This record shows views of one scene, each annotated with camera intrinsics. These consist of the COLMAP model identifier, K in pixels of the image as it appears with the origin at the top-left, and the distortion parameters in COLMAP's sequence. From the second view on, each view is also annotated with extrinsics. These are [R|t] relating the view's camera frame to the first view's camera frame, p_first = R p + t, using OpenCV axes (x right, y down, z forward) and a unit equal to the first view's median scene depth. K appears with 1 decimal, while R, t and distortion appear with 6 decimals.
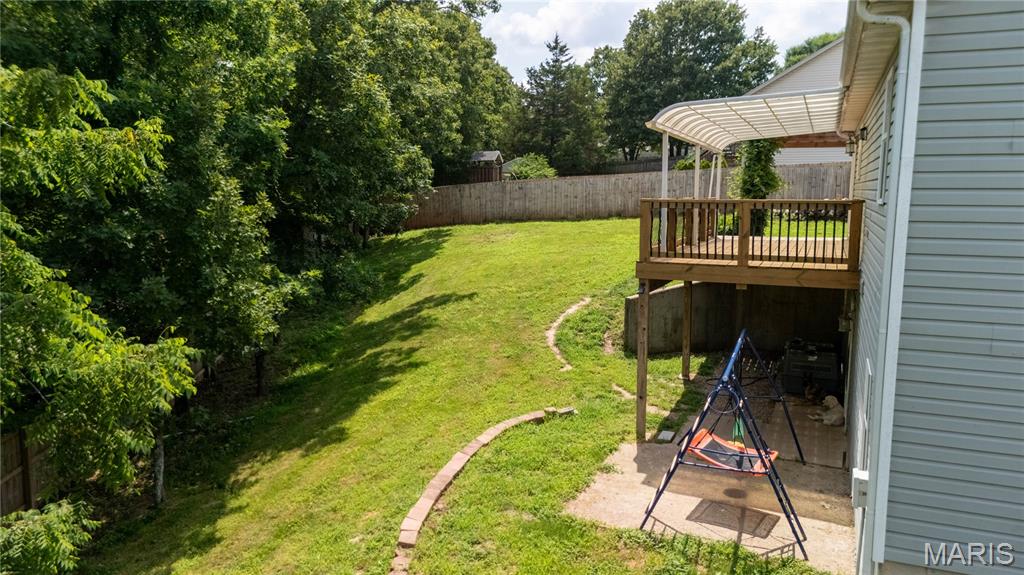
lens RADIAL K [[758.0, 0, 510.0], [0, 758.0, 285.4], [0, 0, 1]] dist [0.088482, -0.087877]
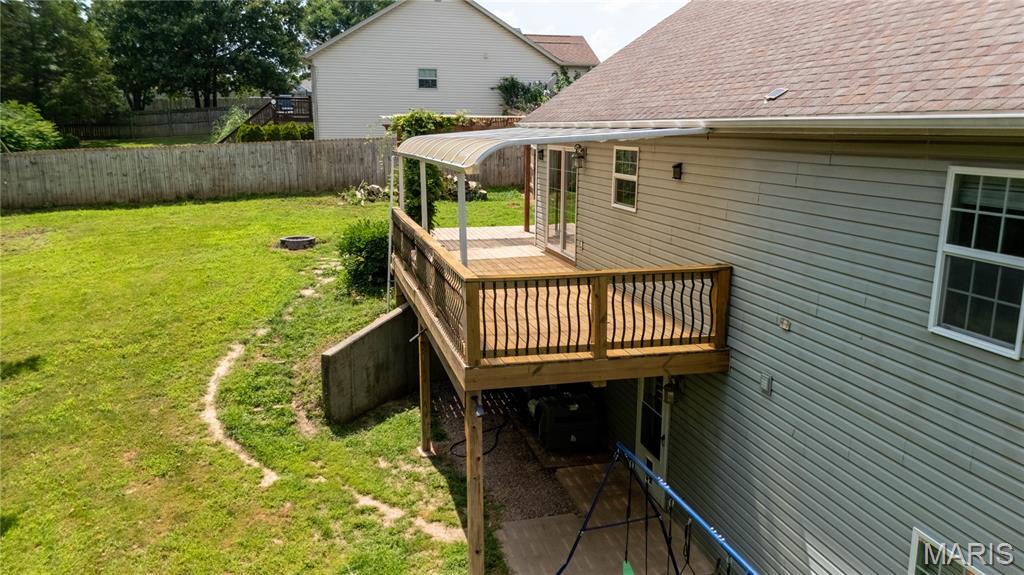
lens RADIAL K [[758.0, 0, 510.0], [0, 758.0, 285.4], [0, 0, 1]] dist [0.088482, -0.087877]
pose [[0.806922, -0.122524, 0.577811, -0.114658], [0.075765, 0.991638, 0.104469, -0.106518], [-0.585779, -0.040521, 0.809457, 0.259537]]
